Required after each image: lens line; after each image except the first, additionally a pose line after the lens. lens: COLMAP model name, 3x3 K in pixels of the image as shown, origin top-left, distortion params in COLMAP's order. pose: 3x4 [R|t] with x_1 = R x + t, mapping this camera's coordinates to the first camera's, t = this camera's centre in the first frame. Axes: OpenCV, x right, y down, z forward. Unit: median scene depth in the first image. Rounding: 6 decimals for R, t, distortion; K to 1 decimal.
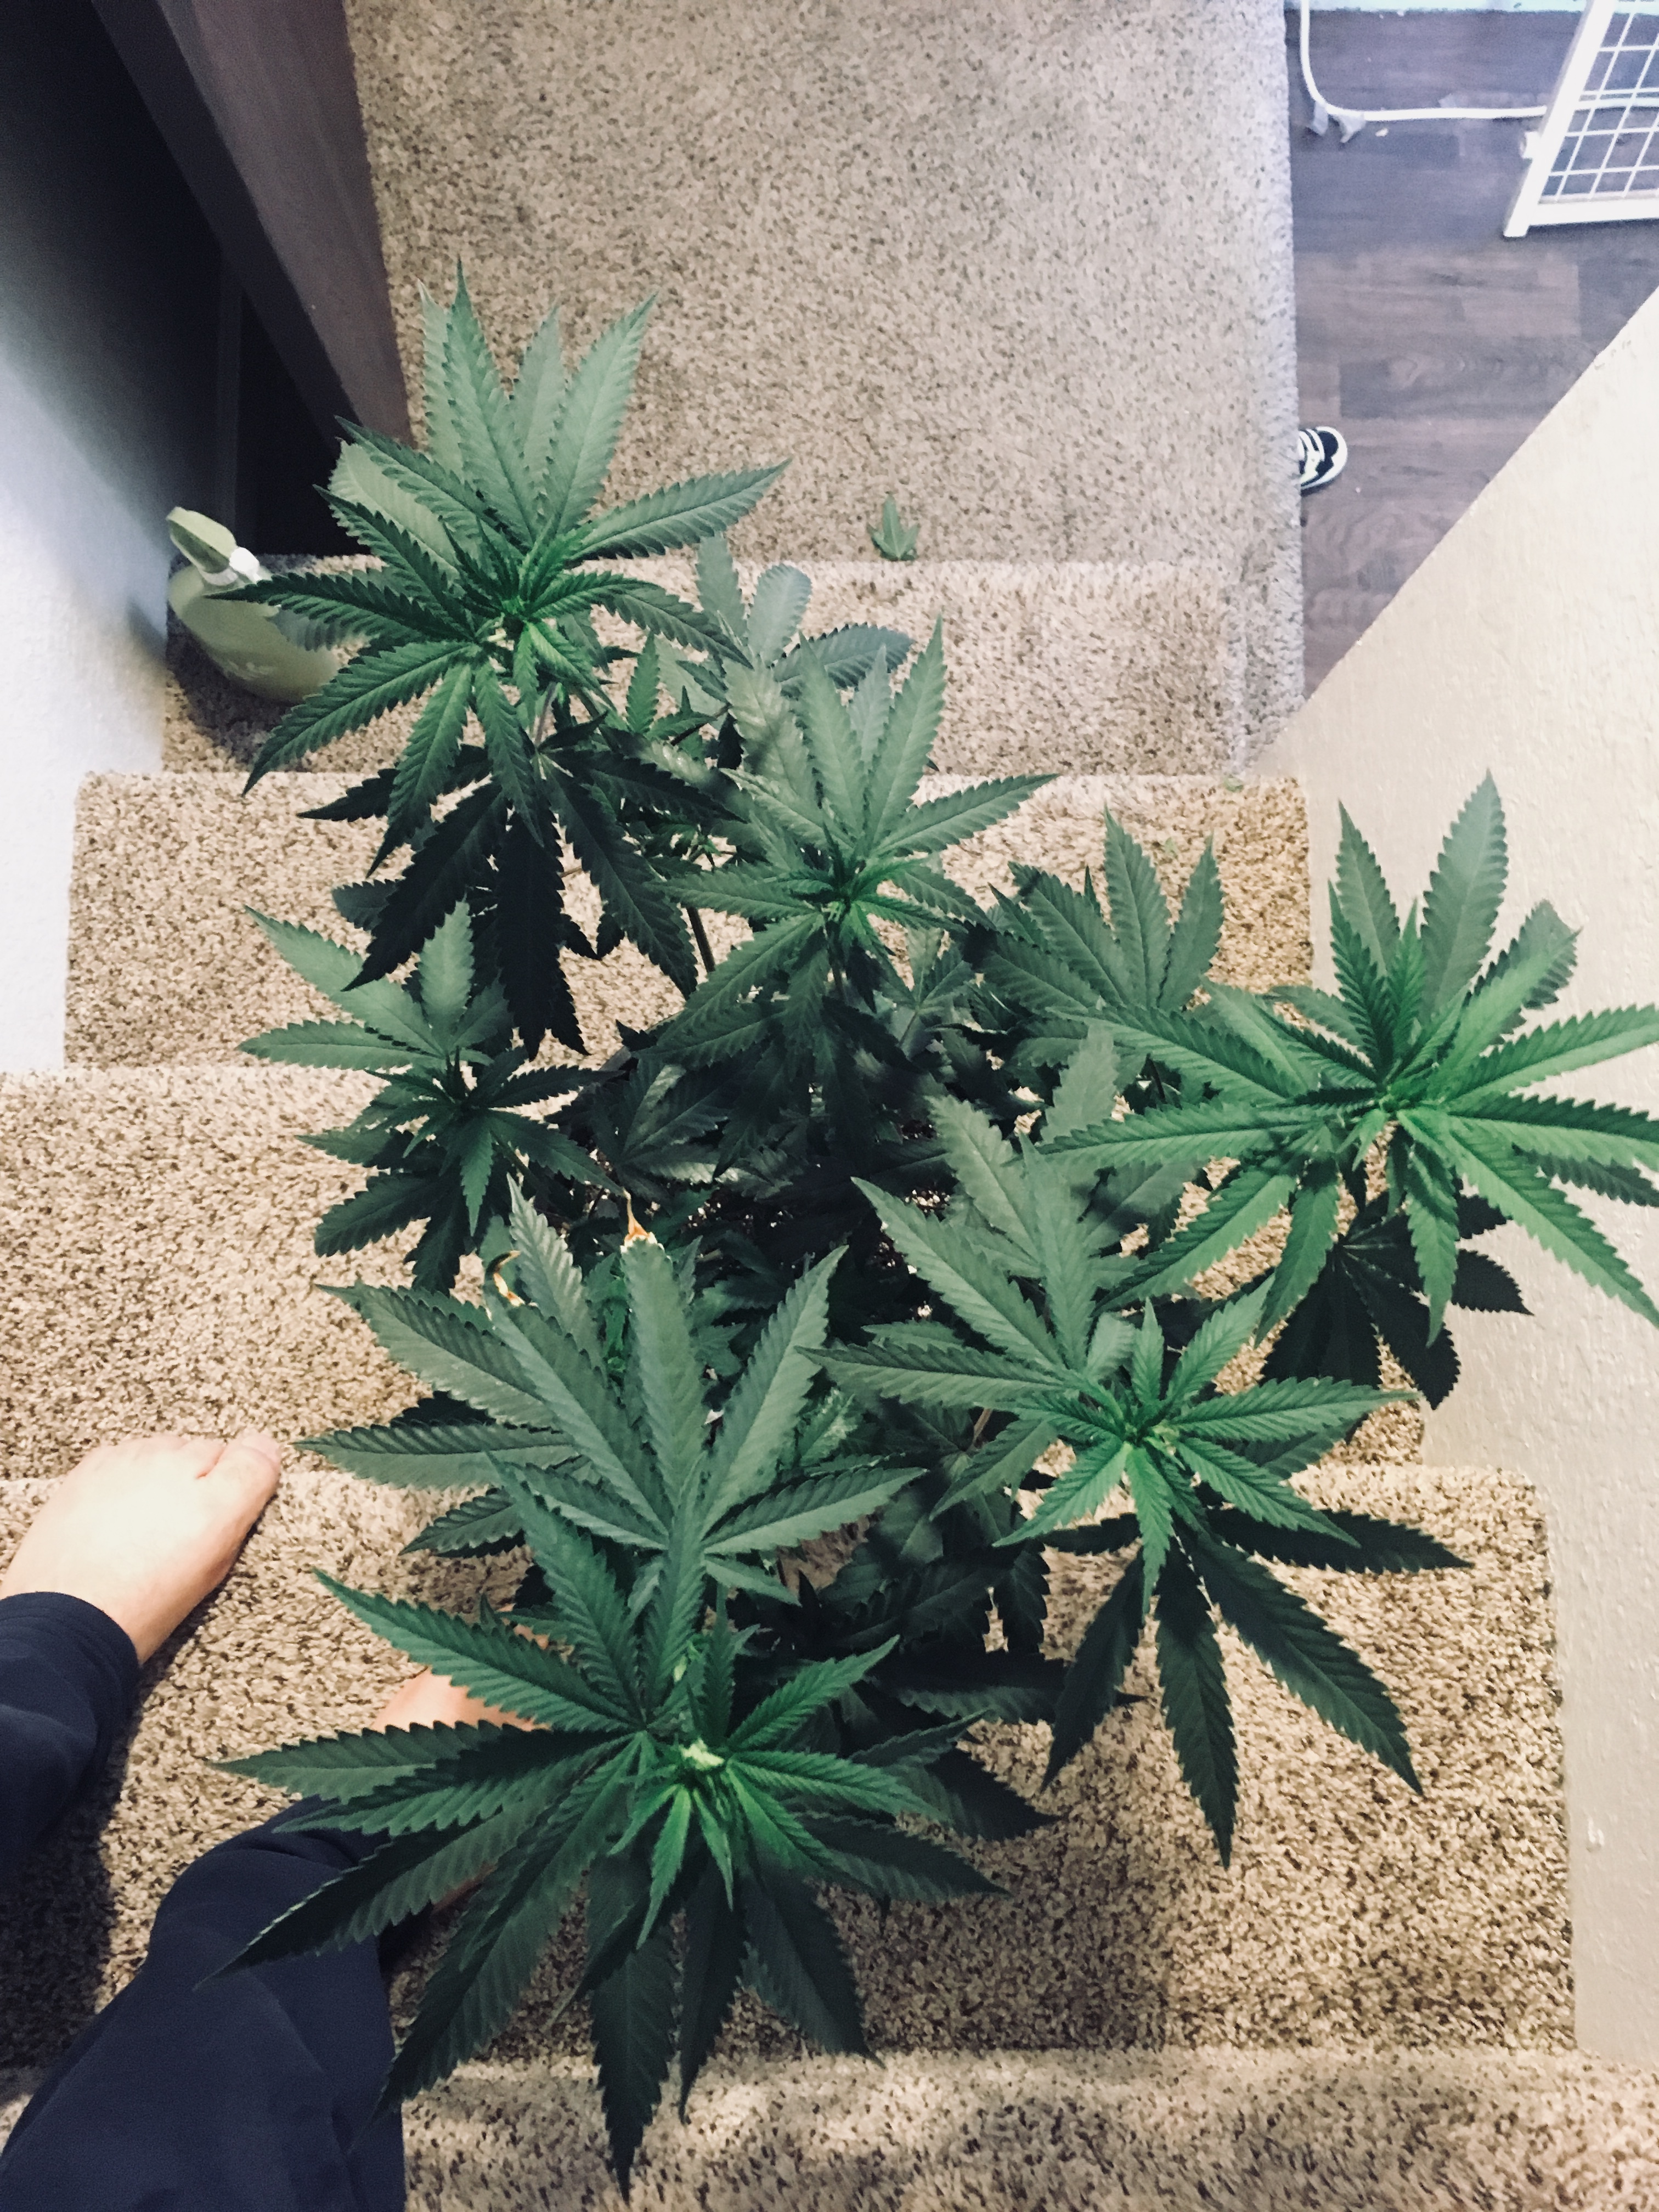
lens RADIAL K [[1862.5, 0, 829.5], [0, 1862.5, 1106.0], [0, 0, 1]] dist [0.083720, -0.135196]
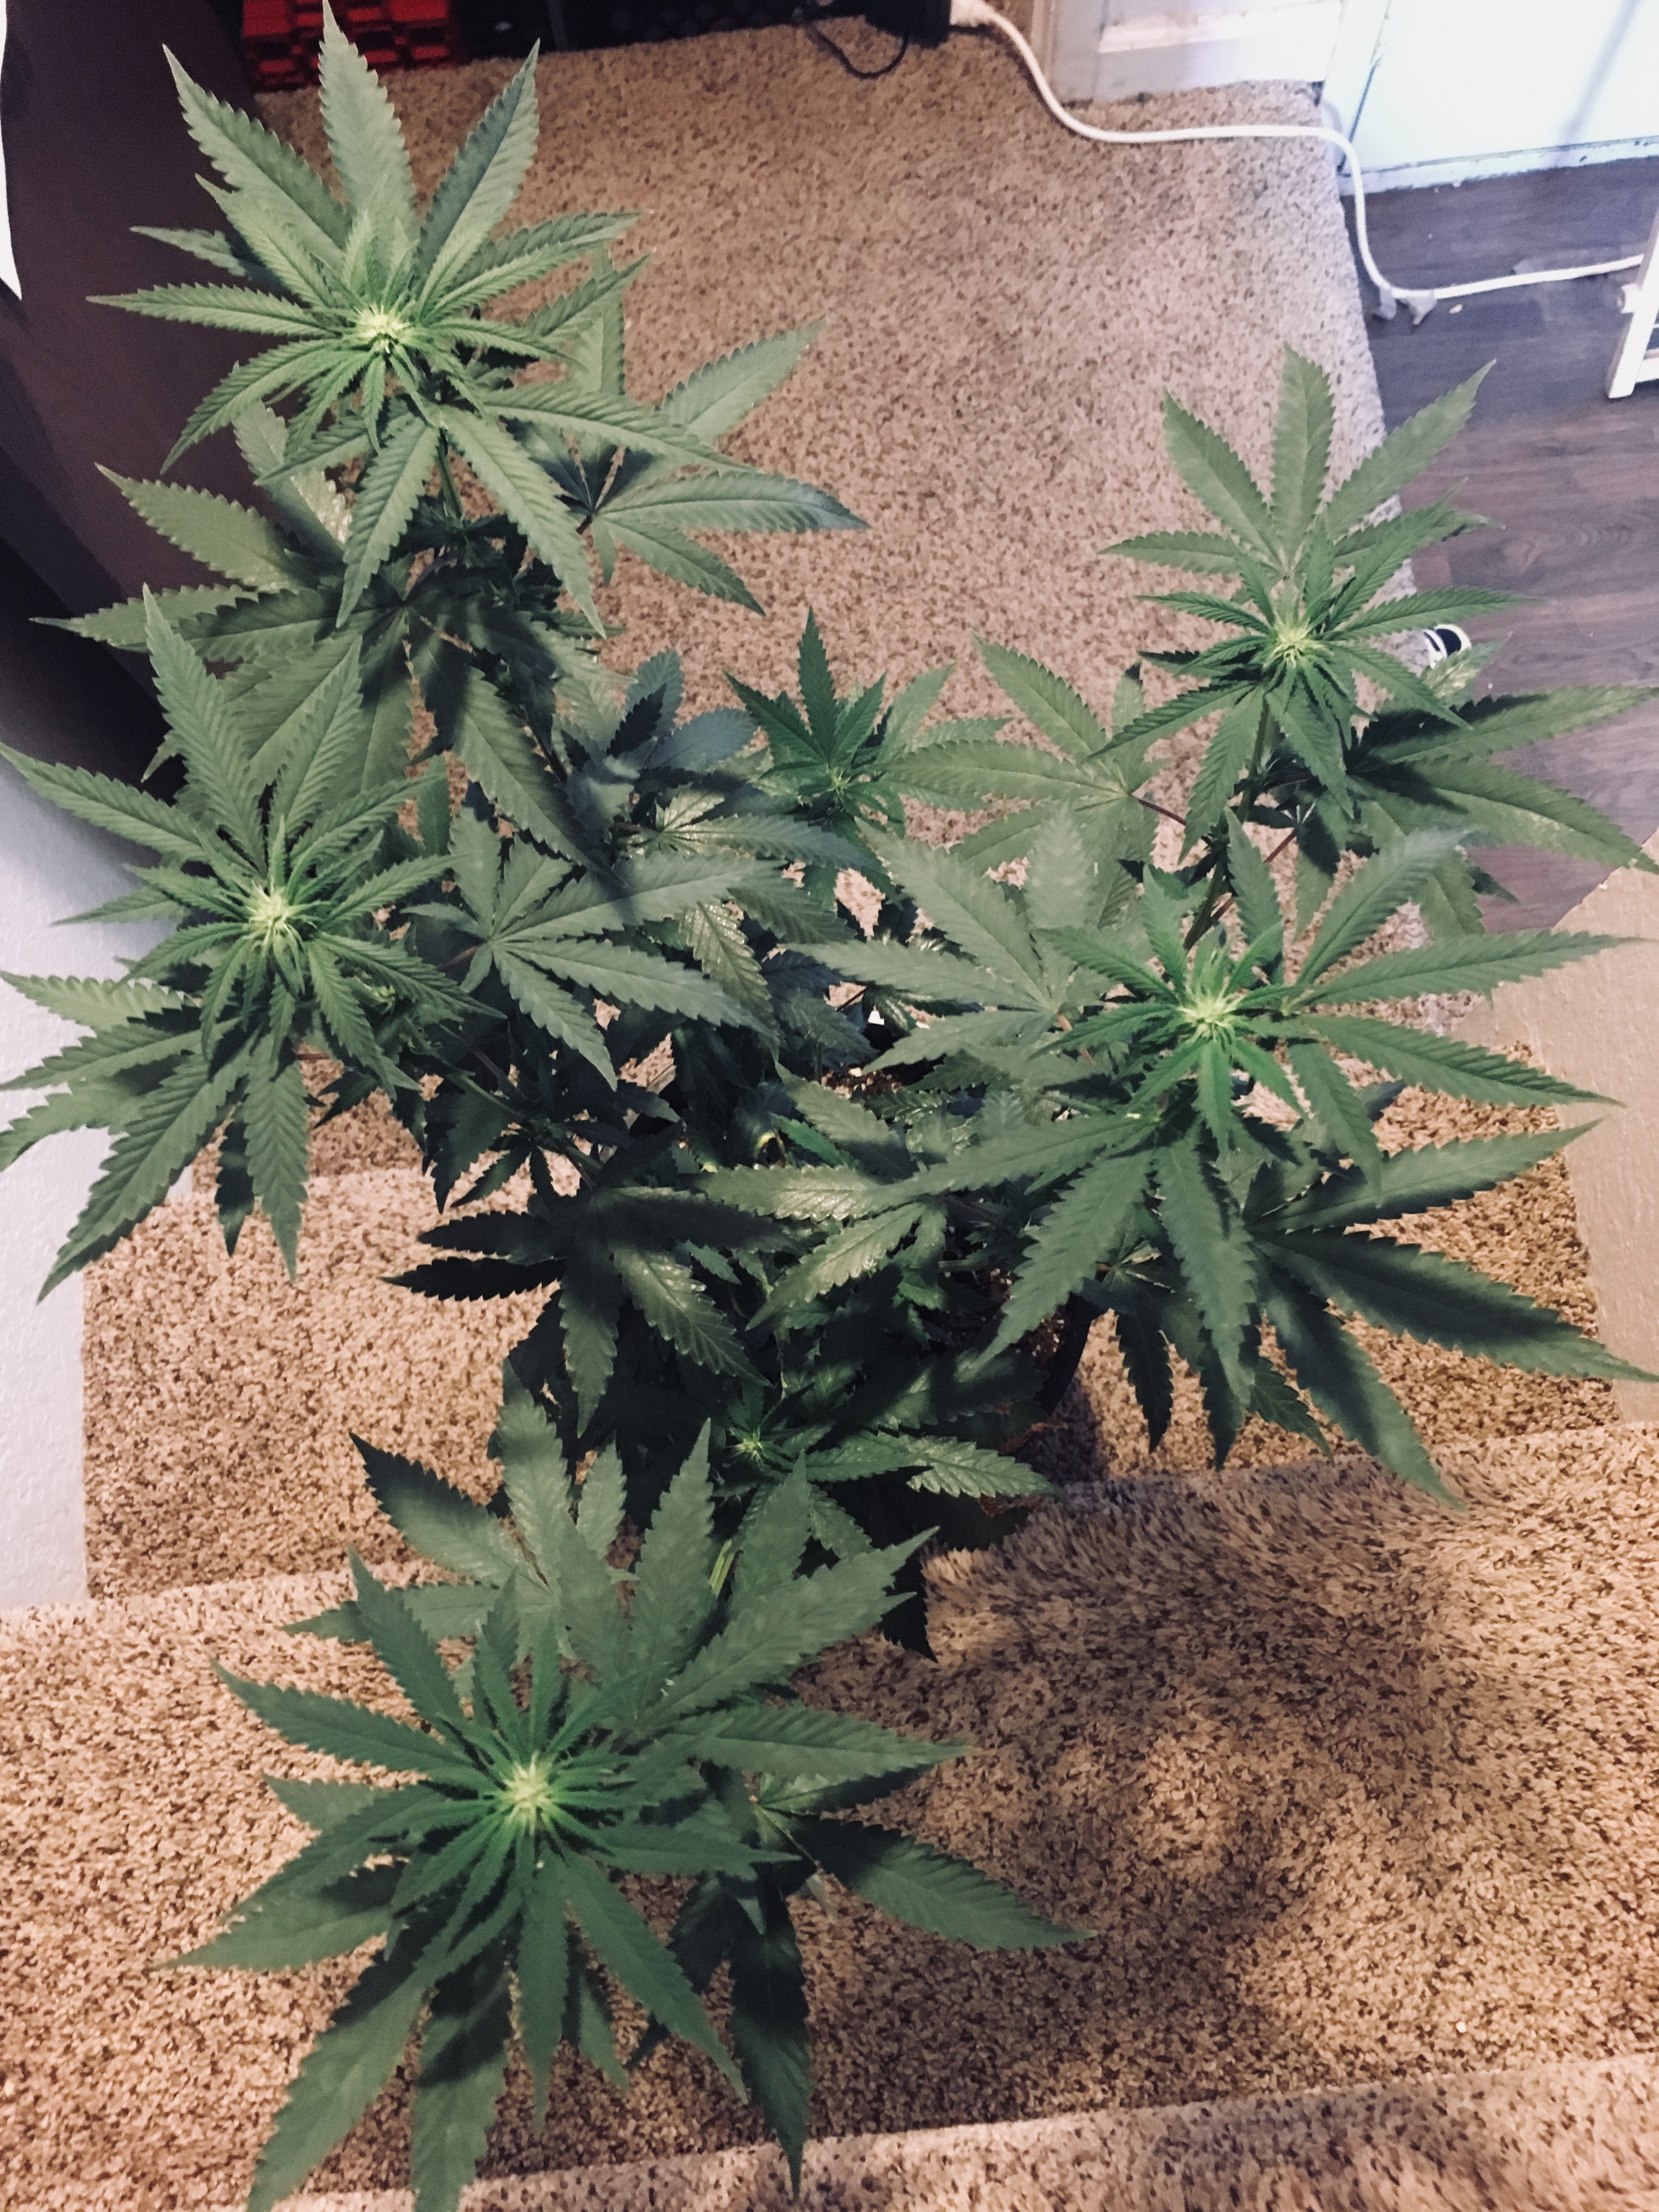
lens RADIAL K [[1896.8, 0, 827.9], [0, 1896.8, 1116.9], [0, 0, 1]] dist [0.080756, -0.125129]
pose [[0.992468, -0.114563, -0.043379, -0.029367], [0.108726, 0.986931, -0.118937, -0.094983], [0.056438, 0.113324, 0.991954, 0.190006]]
